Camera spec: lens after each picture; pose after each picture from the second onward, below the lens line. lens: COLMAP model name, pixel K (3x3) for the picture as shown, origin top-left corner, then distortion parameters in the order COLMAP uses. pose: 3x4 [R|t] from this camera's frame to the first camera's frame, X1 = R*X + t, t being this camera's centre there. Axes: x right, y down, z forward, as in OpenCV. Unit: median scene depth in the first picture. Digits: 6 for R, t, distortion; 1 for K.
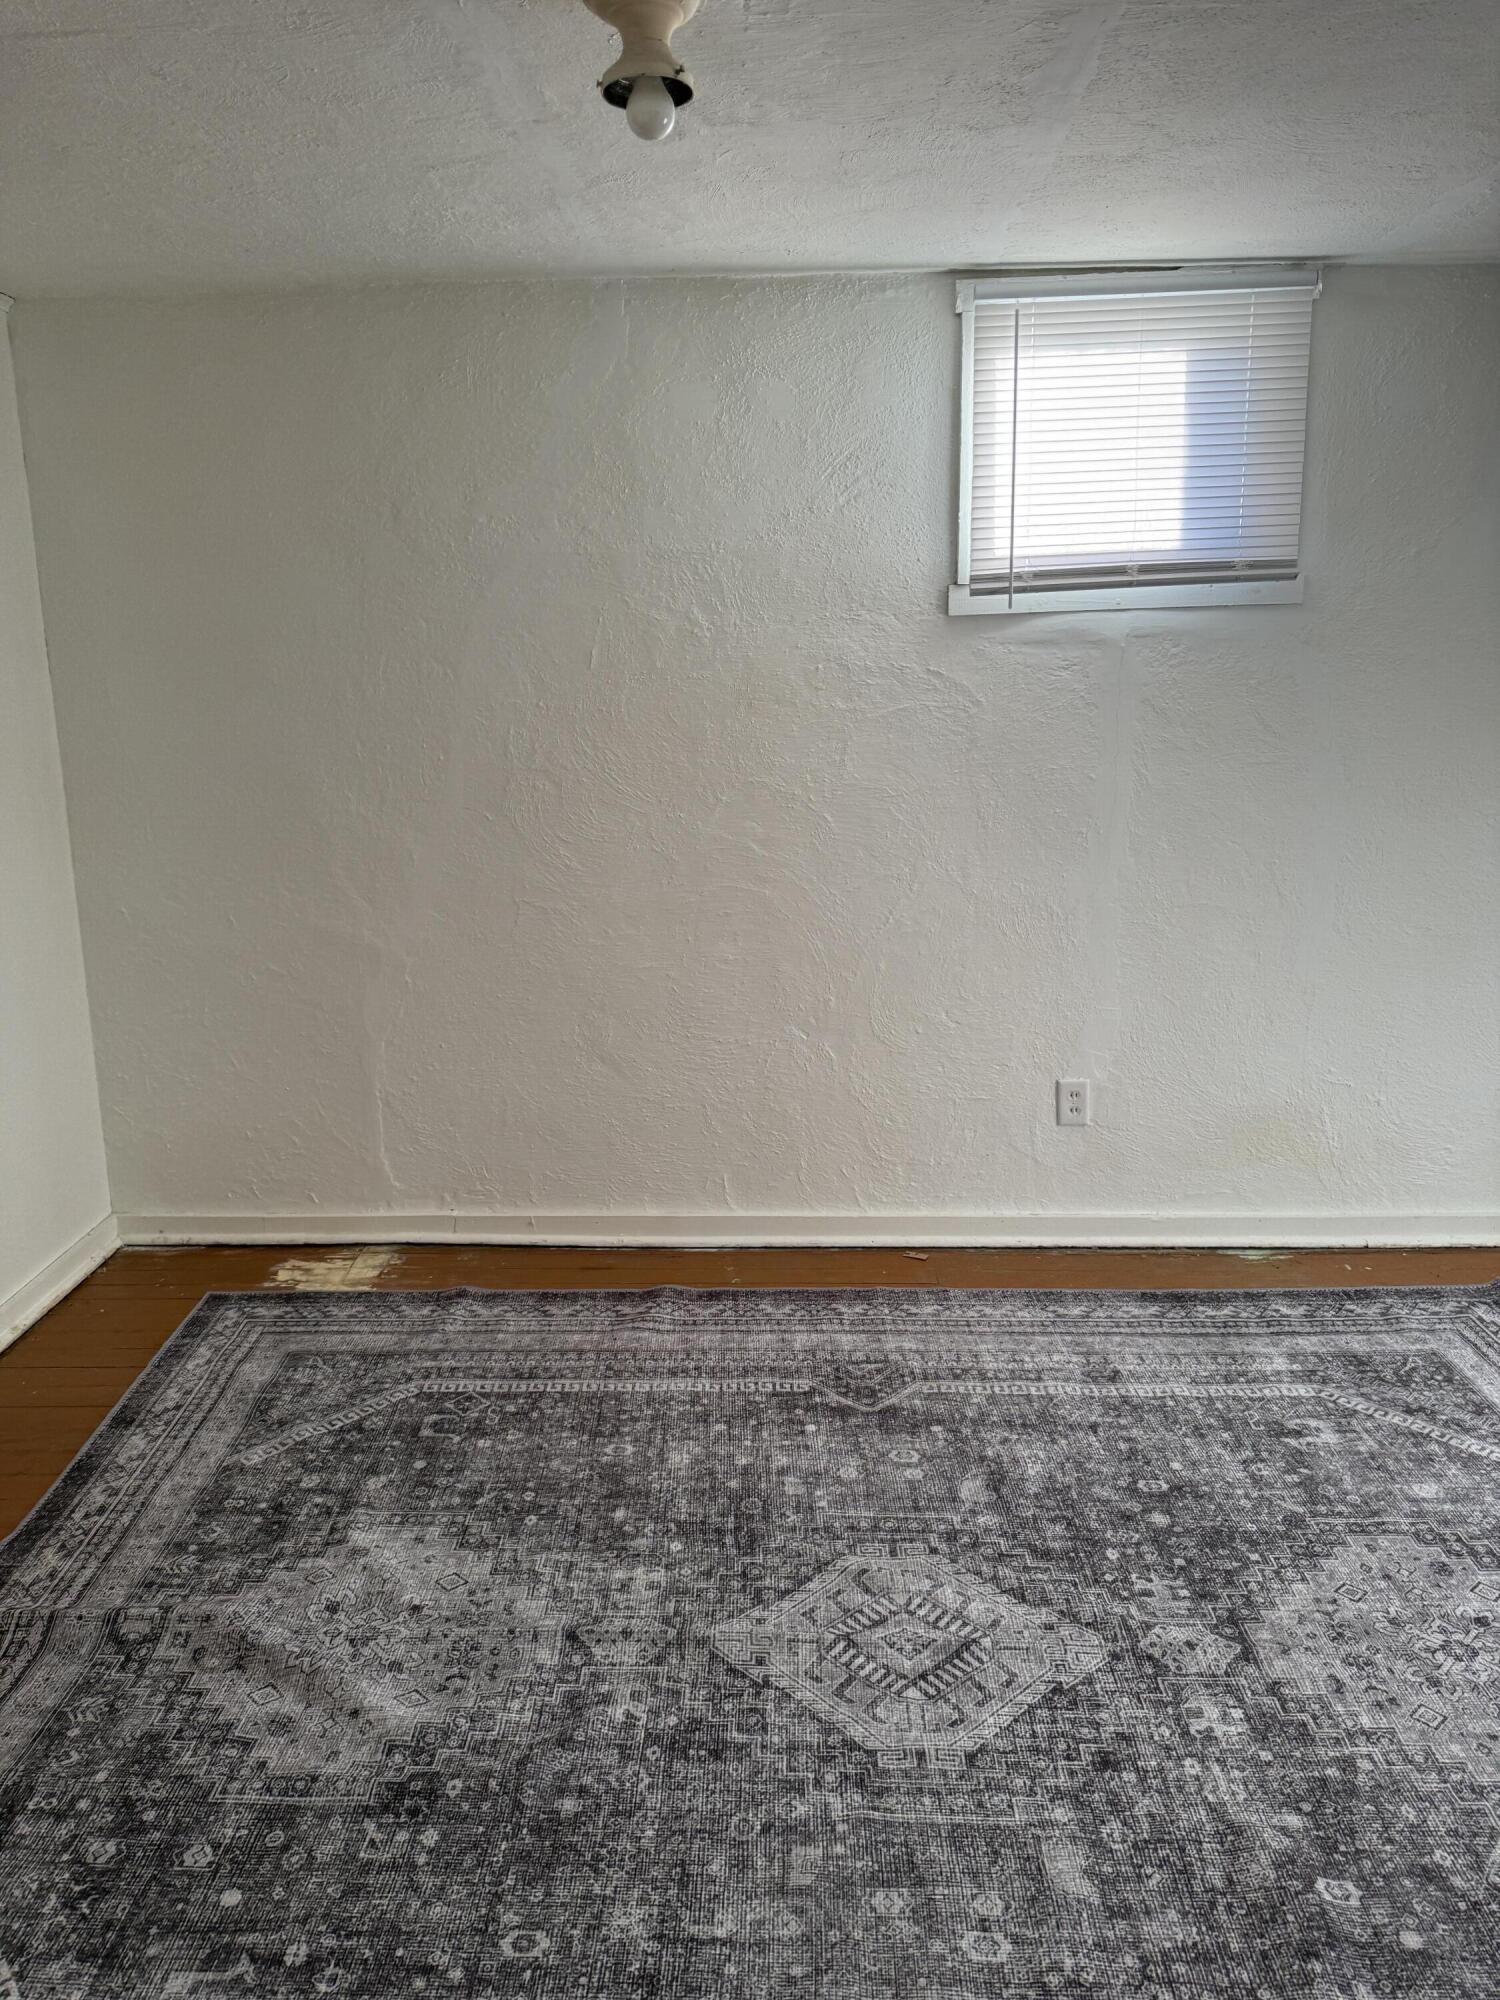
lens RADIAL K [[1418.0, 0, 746.7], [0, 1418.0, 997.2], [0, 0, 1]] dist [0.013282, -0.012534]
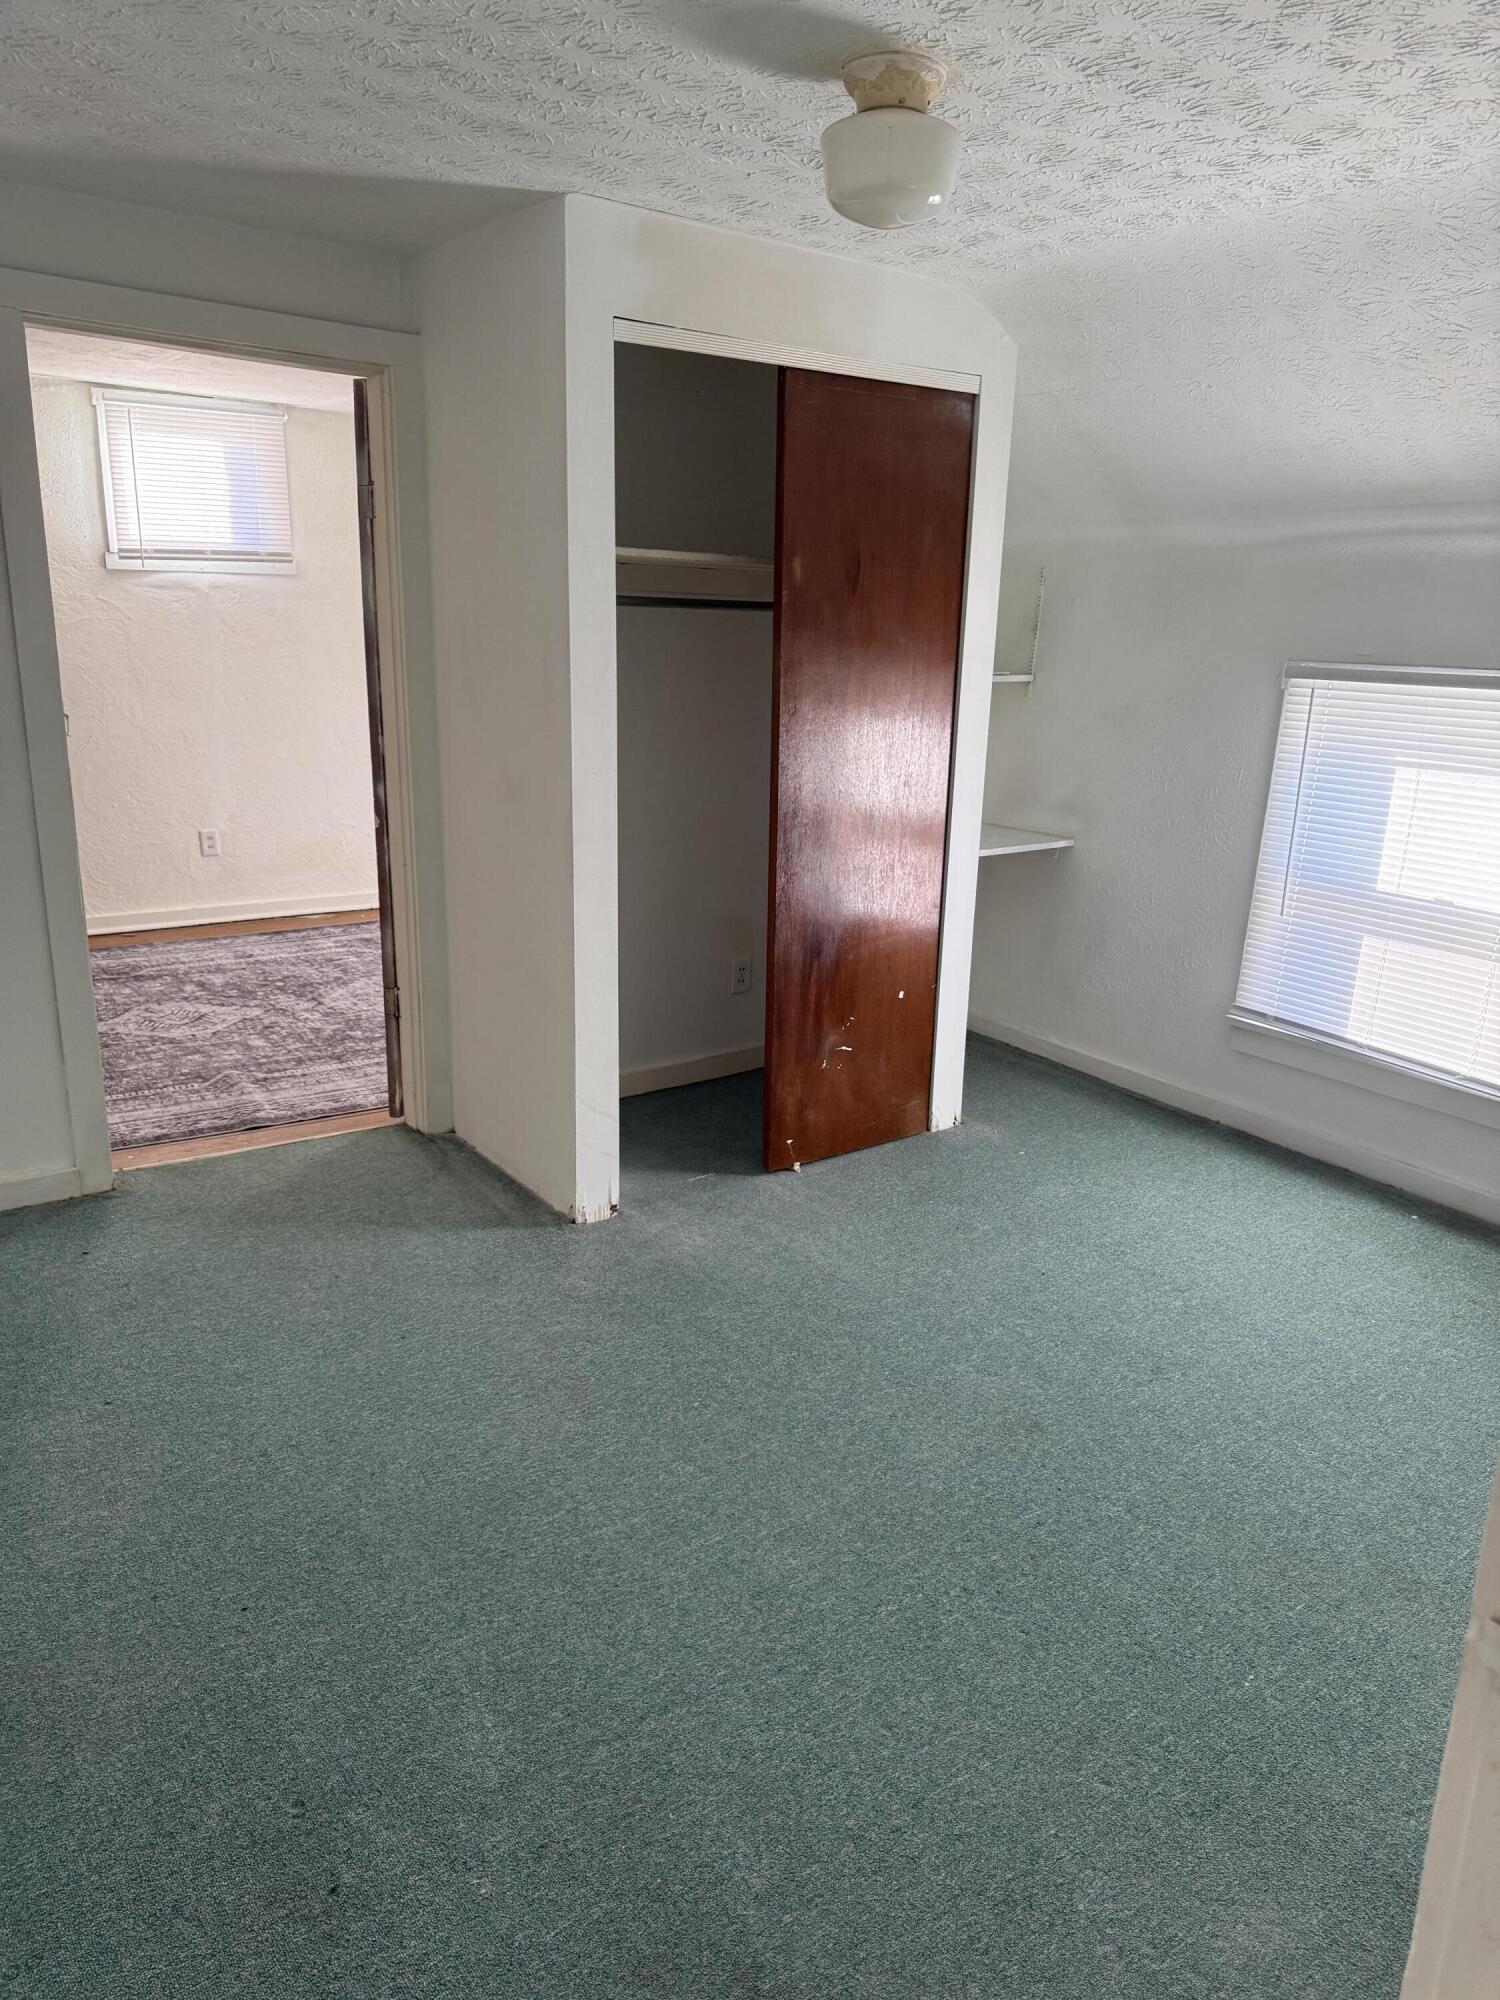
lens RADIAL K [[1418.0, 0, 750.7], [0, 1418.0, 1003.0], [0, 0, 1]] dist [0.013282, -0.012534]
pose [[0.803369, -0.117295, 0.583815, -0.470894], [0.097222, 0.993089, 0.065738, 0.353358], [-0.587491, 0.003948, 0.809221, -1.389294]]
